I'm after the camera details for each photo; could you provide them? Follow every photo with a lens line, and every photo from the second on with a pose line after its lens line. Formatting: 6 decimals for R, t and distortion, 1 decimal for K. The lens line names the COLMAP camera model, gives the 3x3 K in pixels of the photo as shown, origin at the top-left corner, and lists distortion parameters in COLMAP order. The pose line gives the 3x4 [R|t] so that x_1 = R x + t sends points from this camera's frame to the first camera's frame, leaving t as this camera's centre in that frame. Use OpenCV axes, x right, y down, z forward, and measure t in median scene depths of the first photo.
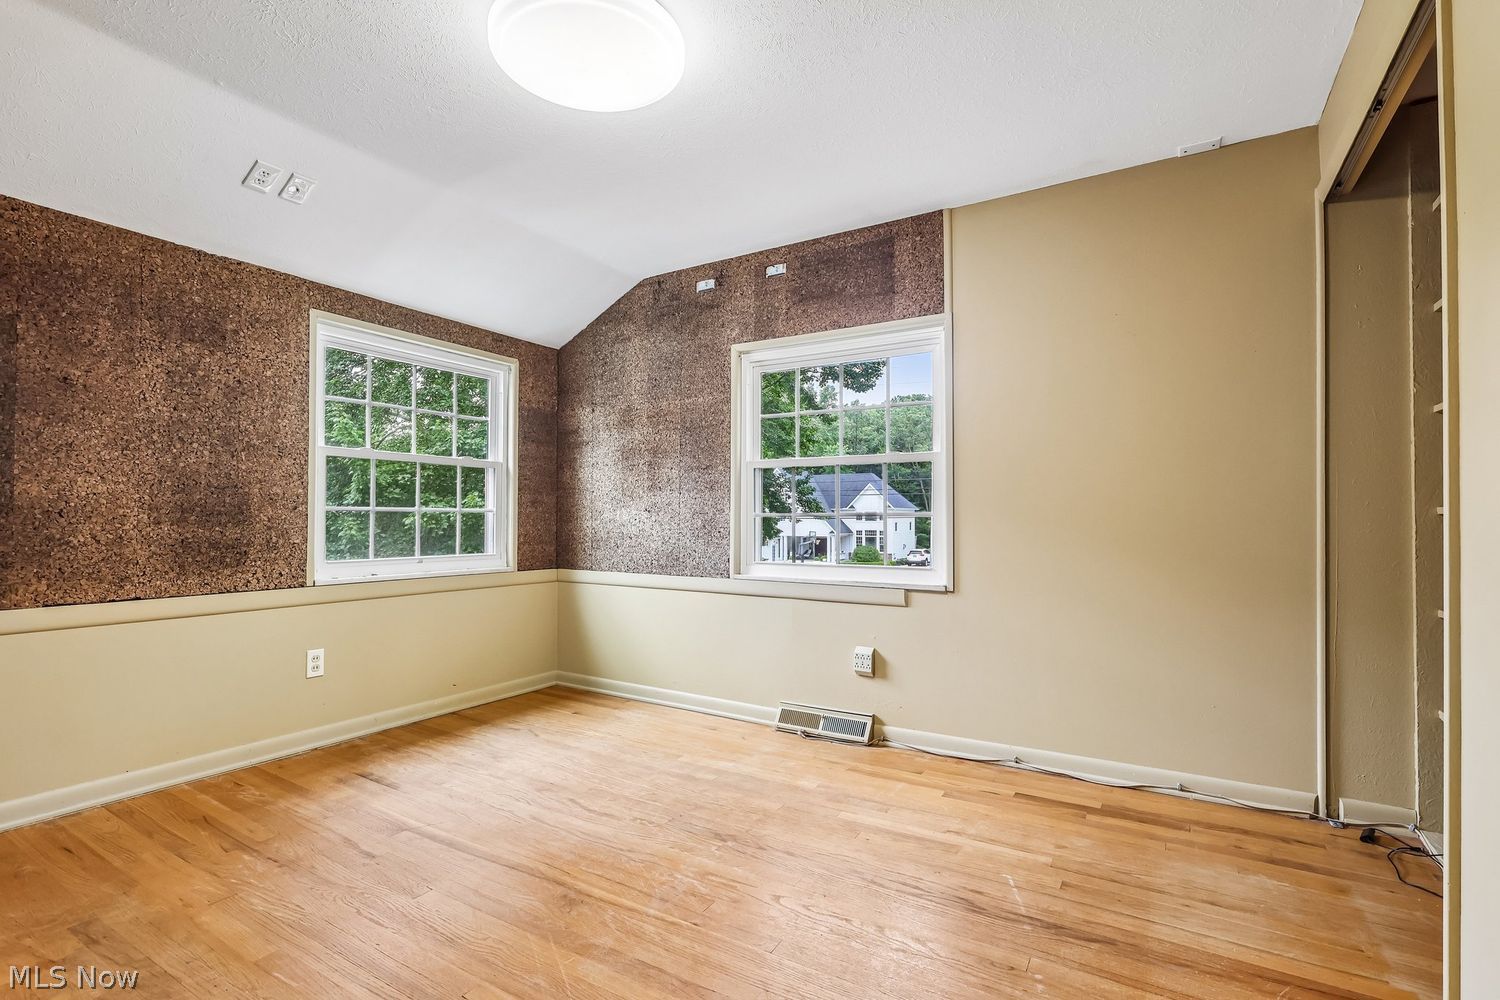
lens RADIAL K [[702.3, 0, 748.1], [0, 702.3, 509.4], [0, 0, 1]] dist [-0.002114, 0.000061]
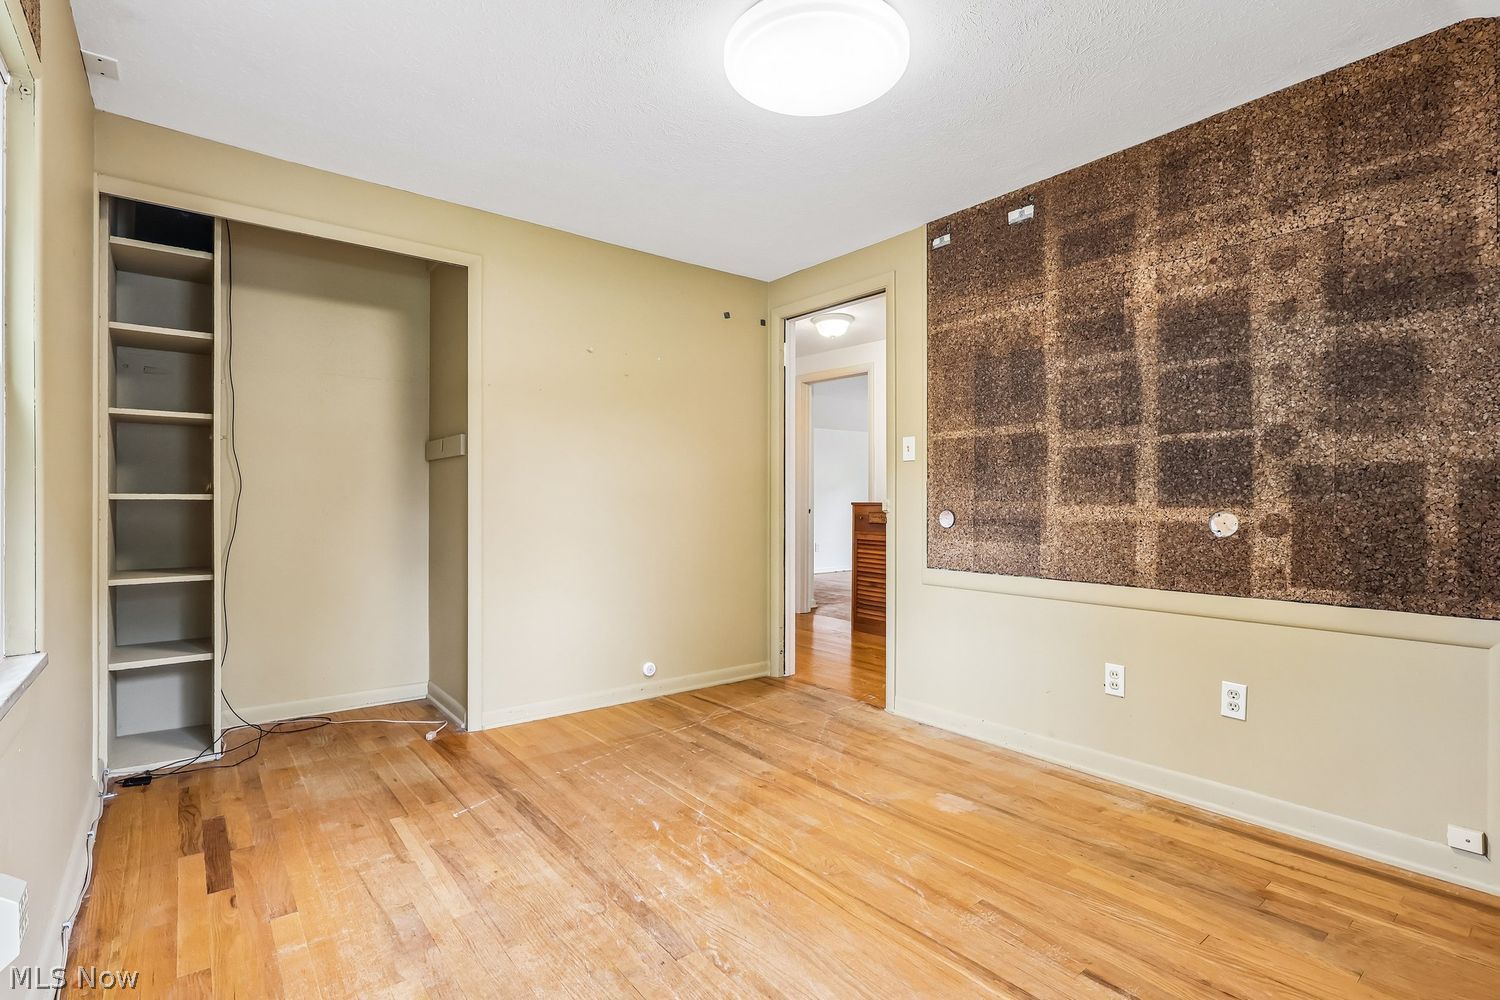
lens RADIAL K [[722.7, 0, 753.4], [0, 722.7, 487.1], [0, 0, 1]] dist [-0.001558, -0.000070]
pose [[-0.941363, -0.003419, 0.337378, -0.476863], [-0.014644, 0.999420, -0.030733, 0.014263], [-0.337078, -0.033872, -0.940867, 1.926033]]
